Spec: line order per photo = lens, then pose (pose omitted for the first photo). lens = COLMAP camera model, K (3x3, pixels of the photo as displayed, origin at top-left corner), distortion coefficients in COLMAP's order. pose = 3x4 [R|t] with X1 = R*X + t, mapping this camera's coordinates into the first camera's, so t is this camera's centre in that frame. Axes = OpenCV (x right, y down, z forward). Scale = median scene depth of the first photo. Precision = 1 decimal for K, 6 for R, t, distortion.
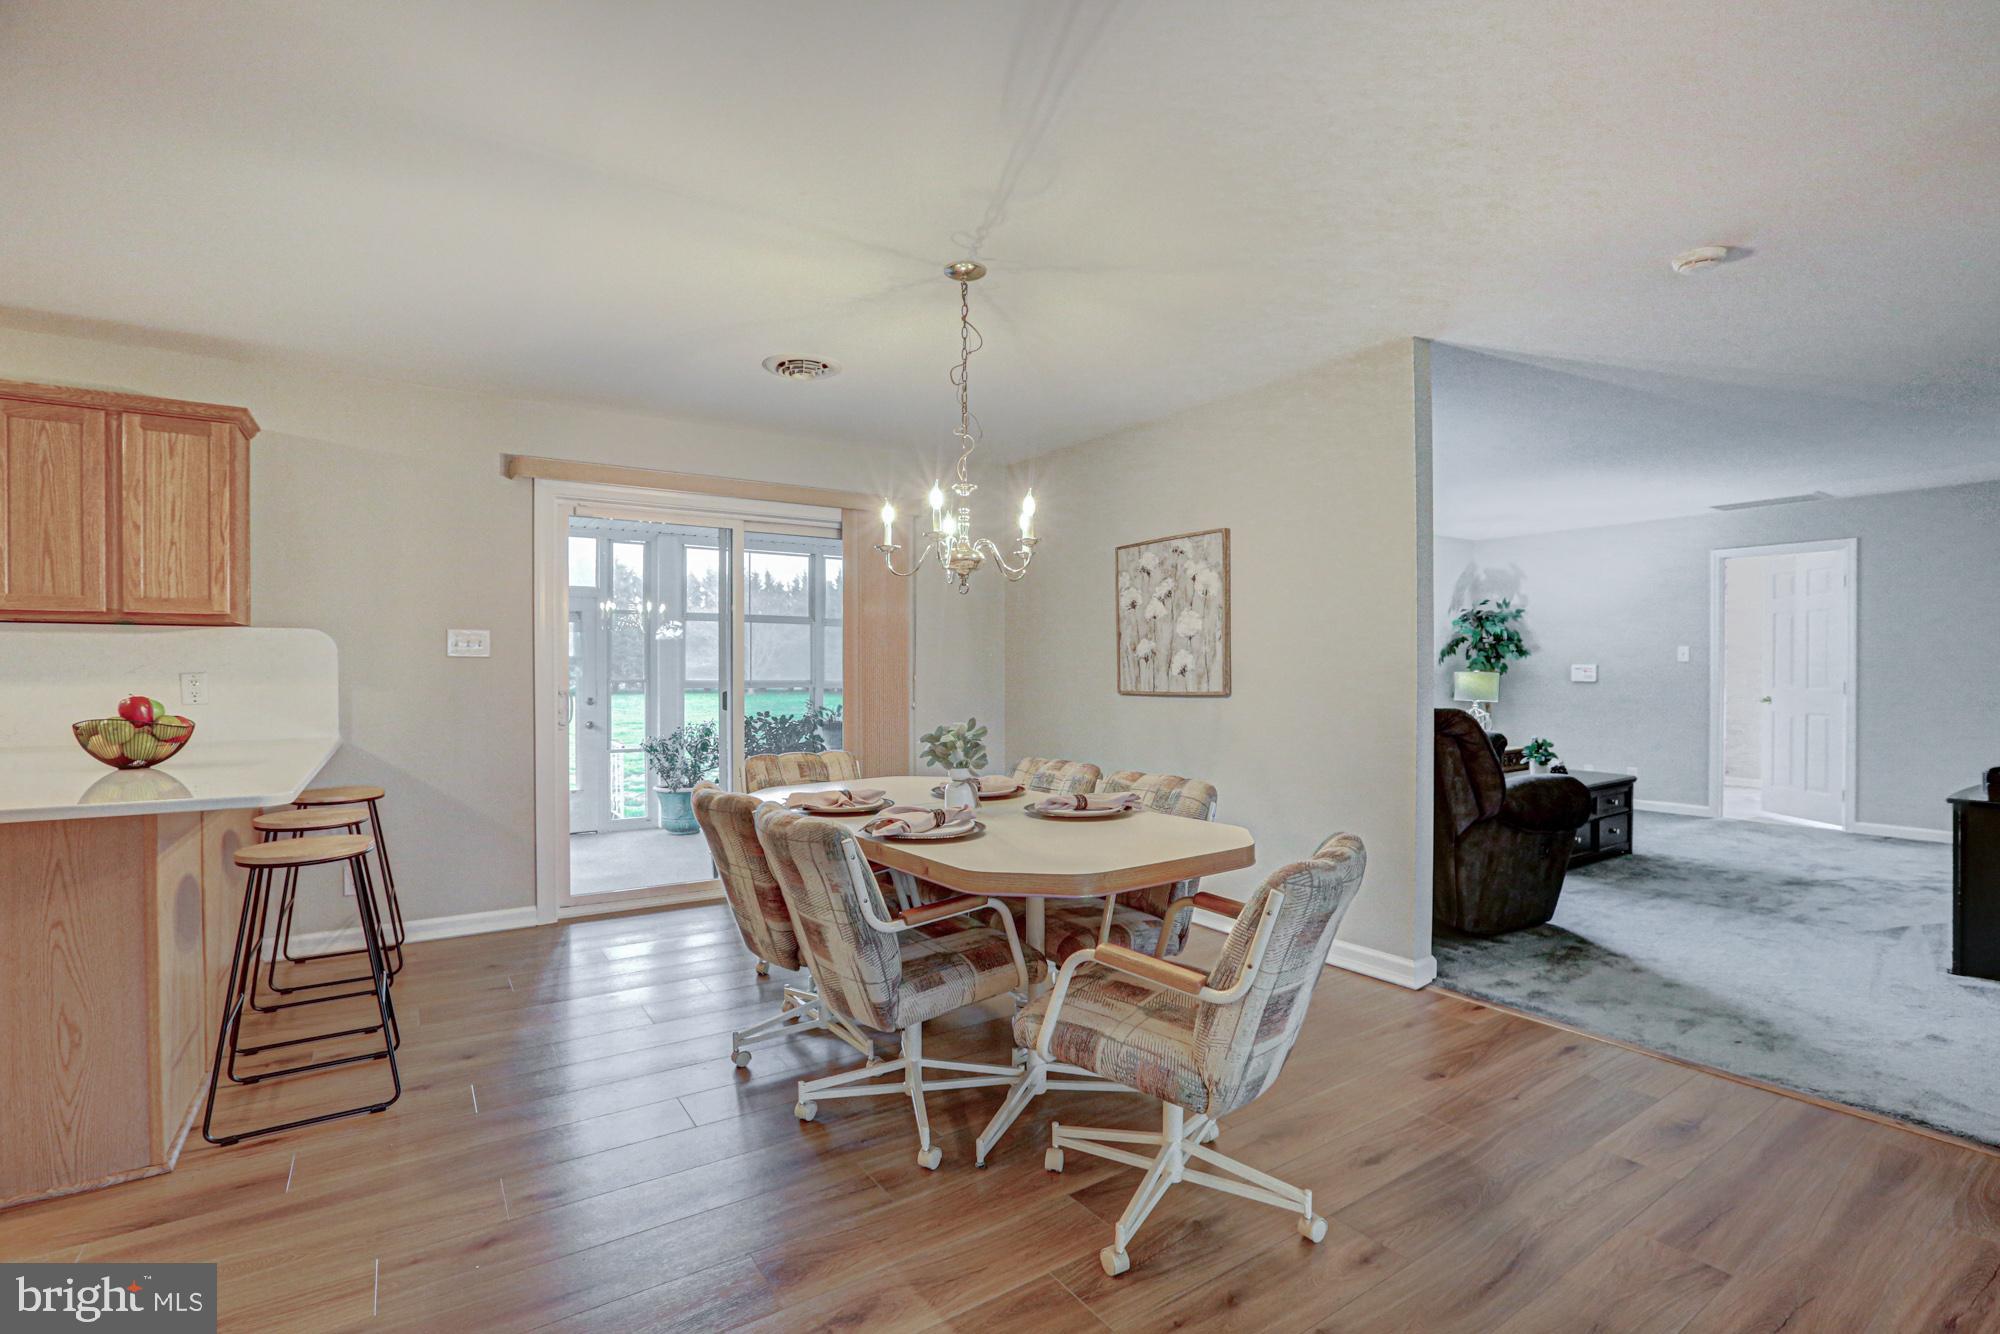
lens RADIAL K [[949.7, 0, 1006.8], [0, 949.7, 669.1], [0, 0, 1]] dist [-0.032100, 0.010557]
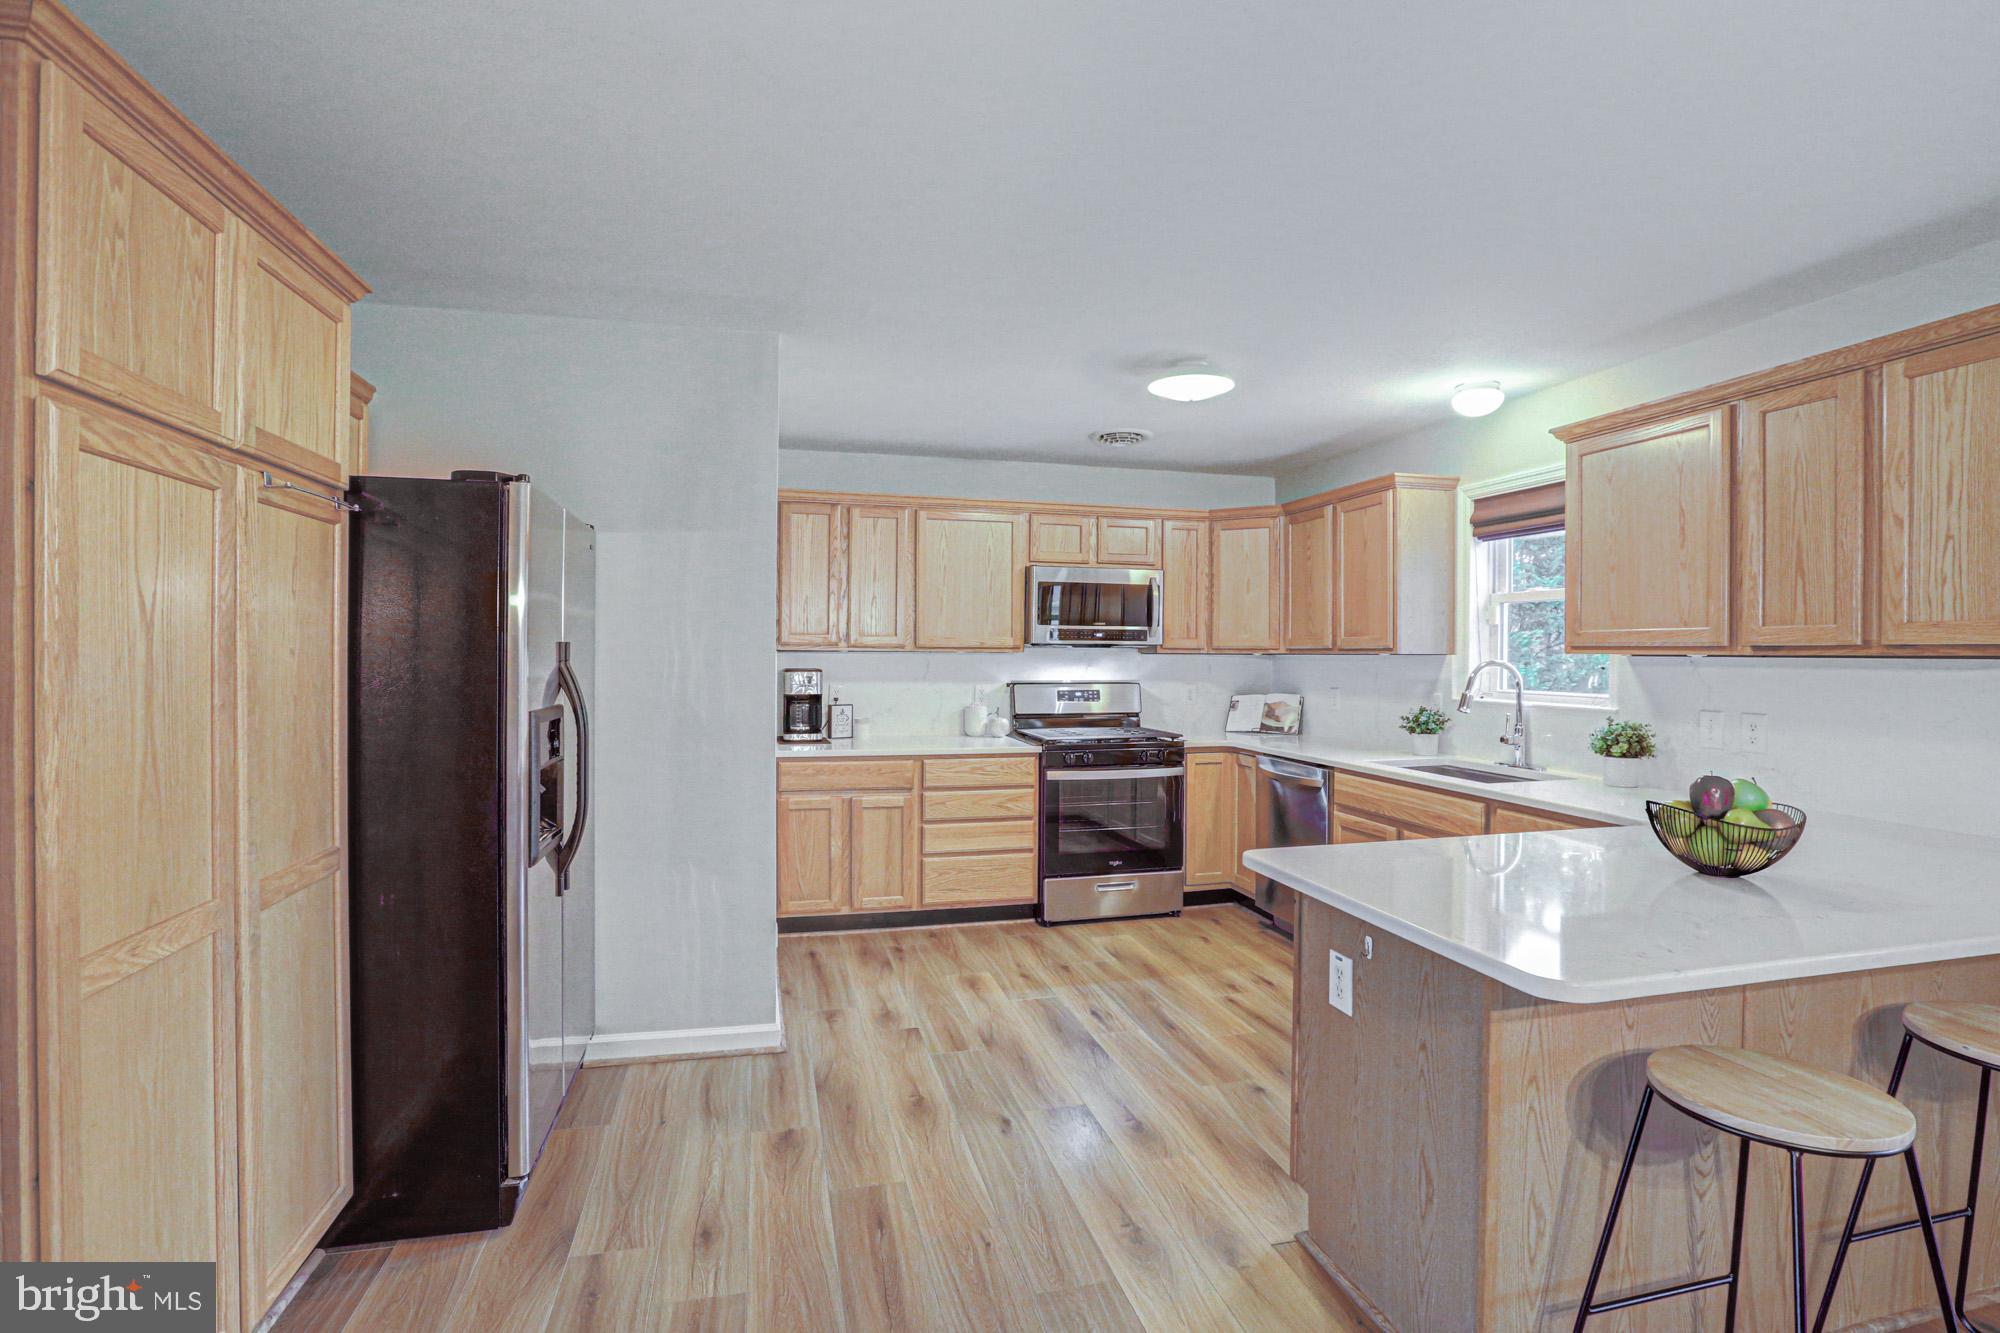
lens RADIAL K [[949.7, 0, 981.3], [0, 949.7, 643.2], [0, 0, 1]] dist [-0.032100, 0.010557]
pose [[-0.341828, -0.005375, -0.939747, -0.050048], [-0.002206, 0.999985, -0.004917, -0.056557], [0.939760, 0.000392, -0.341835, 0.585300]]
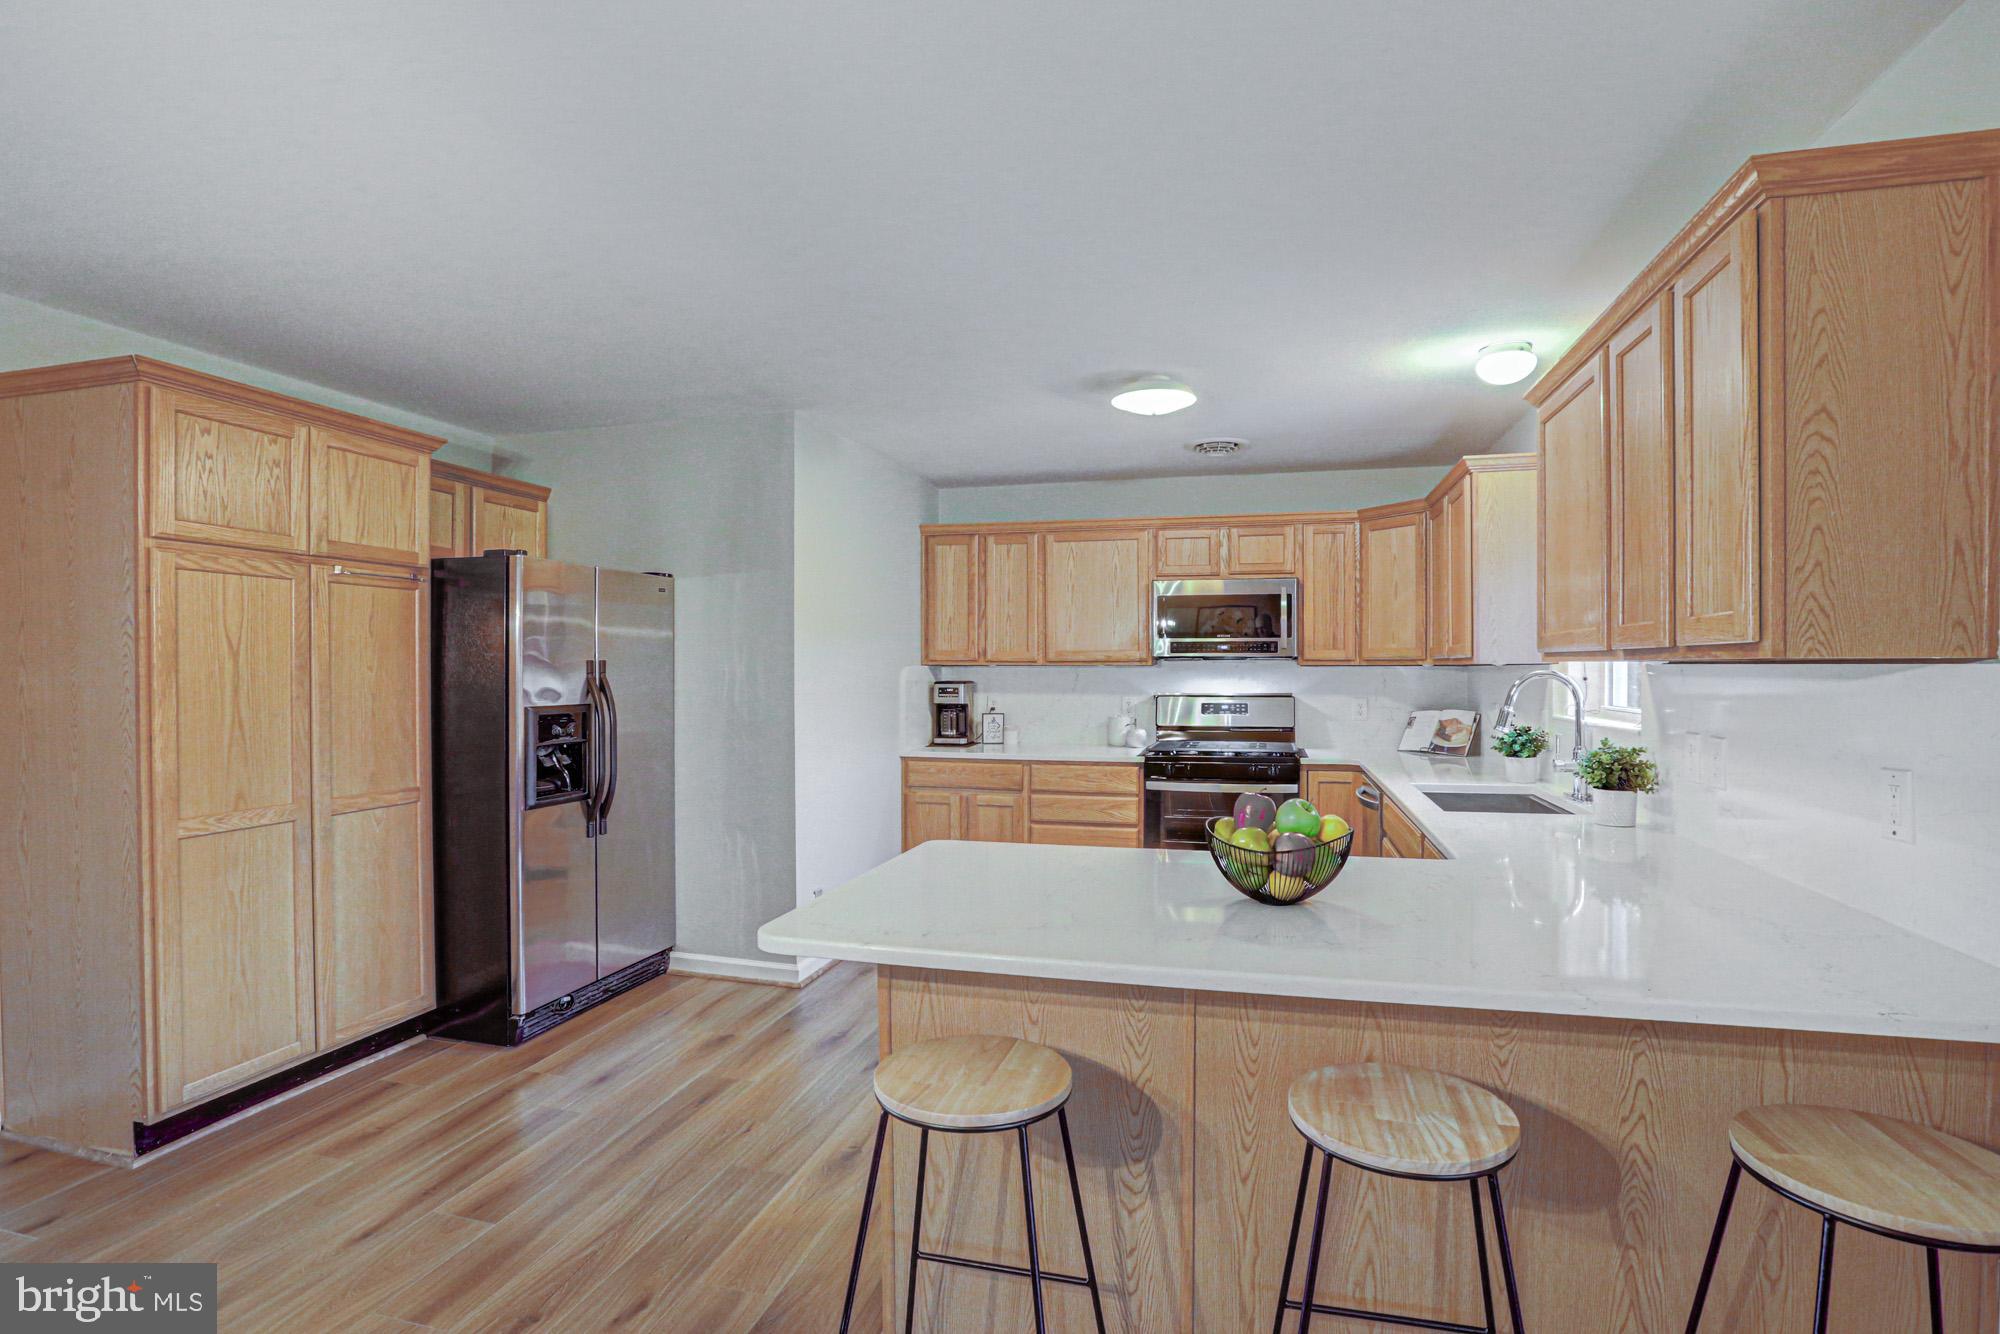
lens RADIAL K [[949.7, 0, 1019.9], [0, 949.7, 676.5], [0, 0, 1]] dist [-0.032100, 0.010557]
pose [[-0.748339, 0.012560, -0.663198, -0.303906], [0.006367, 0.999911, 0.011752, -0.051573], [0.663286, 0.004572, -0.748352, 1.155506]]
